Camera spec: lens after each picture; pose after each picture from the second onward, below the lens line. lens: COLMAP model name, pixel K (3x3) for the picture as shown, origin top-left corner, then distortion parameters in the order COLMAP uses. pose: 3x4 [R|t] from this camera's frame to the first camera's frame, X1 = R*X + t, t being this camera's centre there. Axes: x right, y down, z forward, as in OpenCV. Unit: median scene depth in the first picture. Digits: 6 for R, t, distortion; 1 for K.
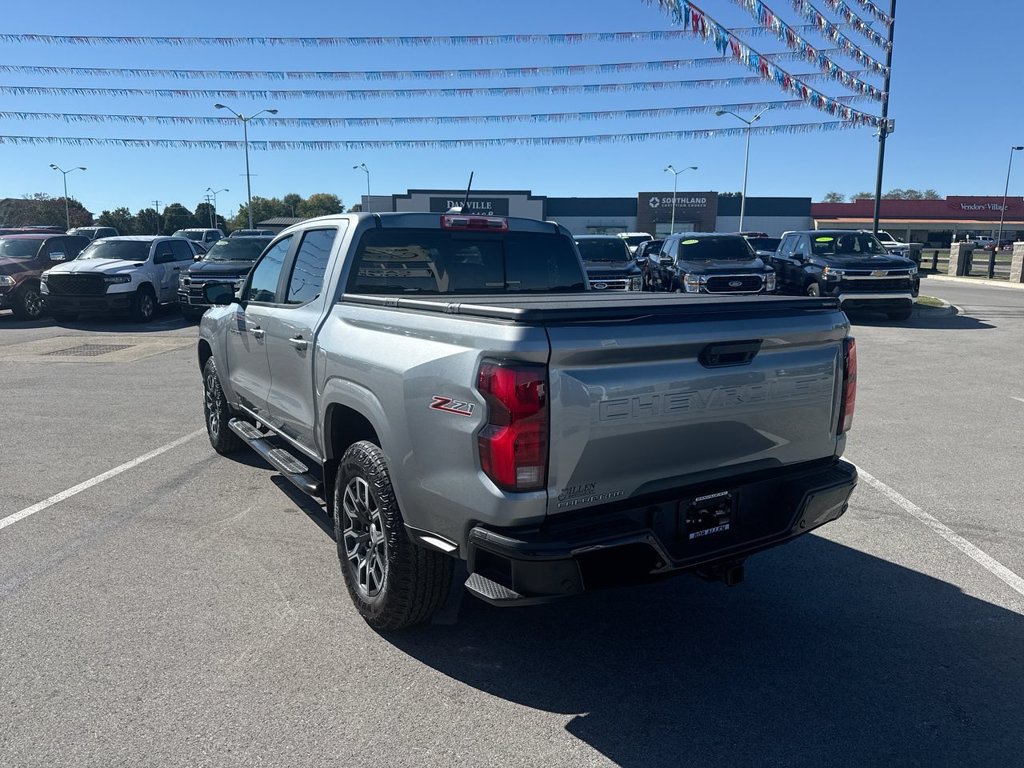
lens RADIAL K [[708.1, 0, 512.0], [0, 708.1, 384.0], [0, 0, 1]] dist [0.087899, -0.118341]
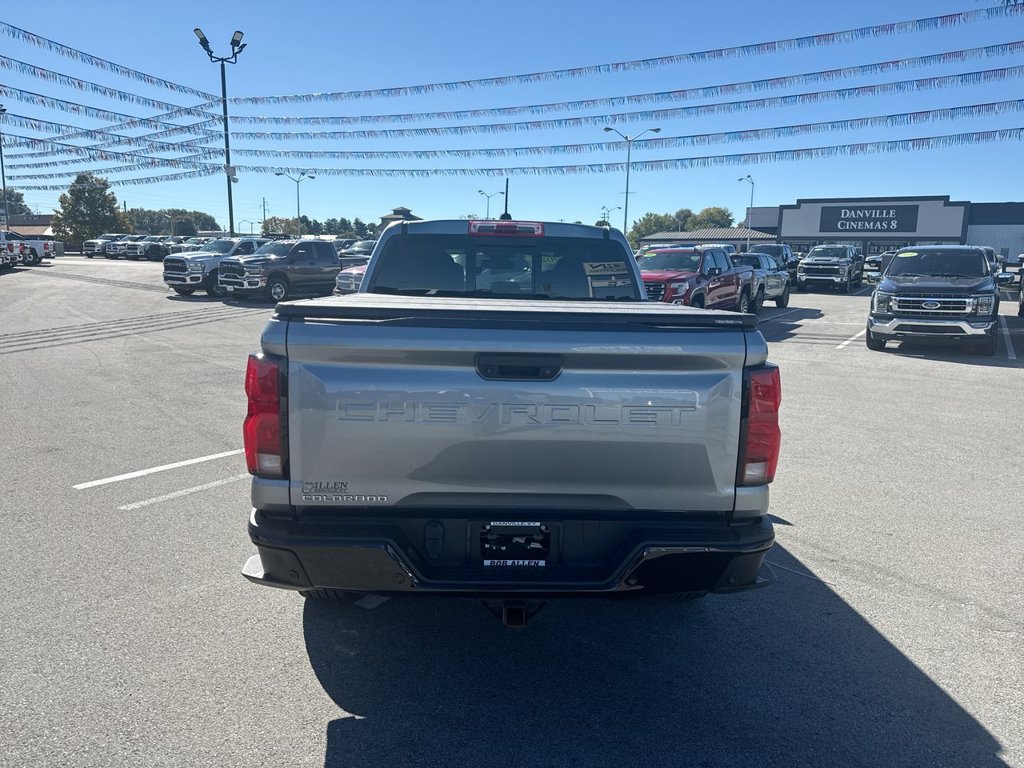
lens RADIAL K [[708.1, 0, 512.0], [0, 708.1, 384.0], [0, 0, 1]] dist [0.087899, -0.118341]
pose [[0.869581, 0.093712, -0.484817, 0.310699], [-0.102541, 0.994694, 0.008347, -0.011434], [0.483027, 0.042456, 0.874576, 0.092125]]
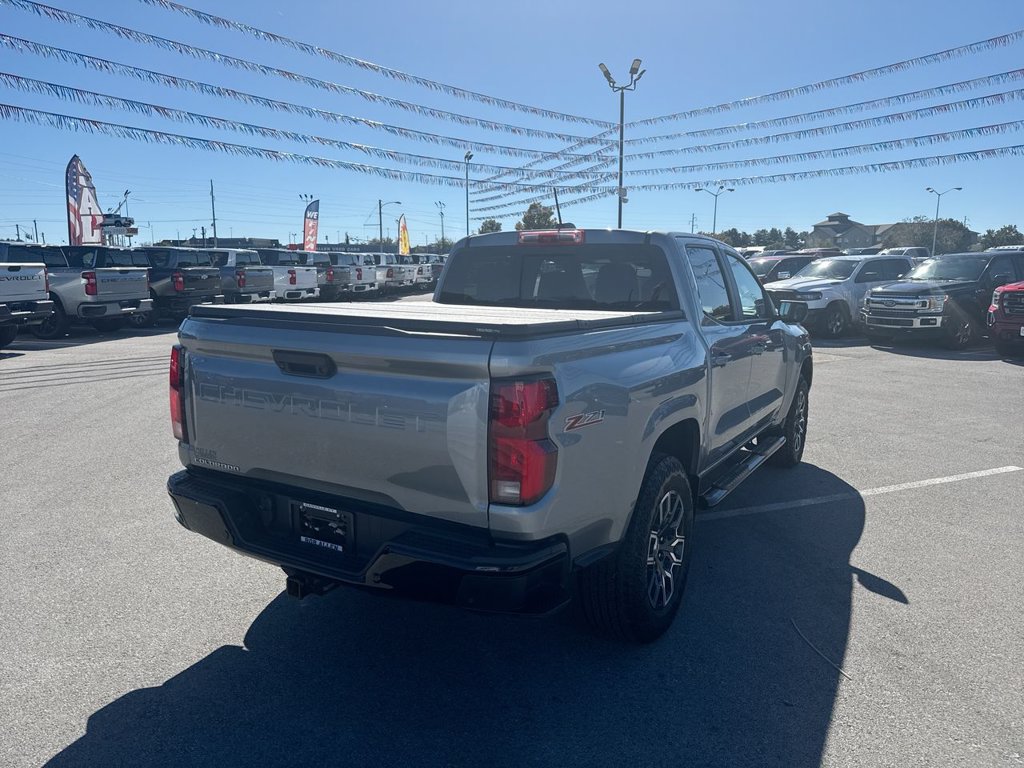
lens RADIAL K [[712.7, 0, 524.2], [0, 712.7, 388.3], [0, 0, 1]] dist [0.095472, -0.123194]
pose [[0.474588, 0.137602, -0.869386, 0.563592], [-0.157726, 0.985013, 0.069802, -0.054065], [0.865961, 0.103997, 0.489179, 0.331125]]
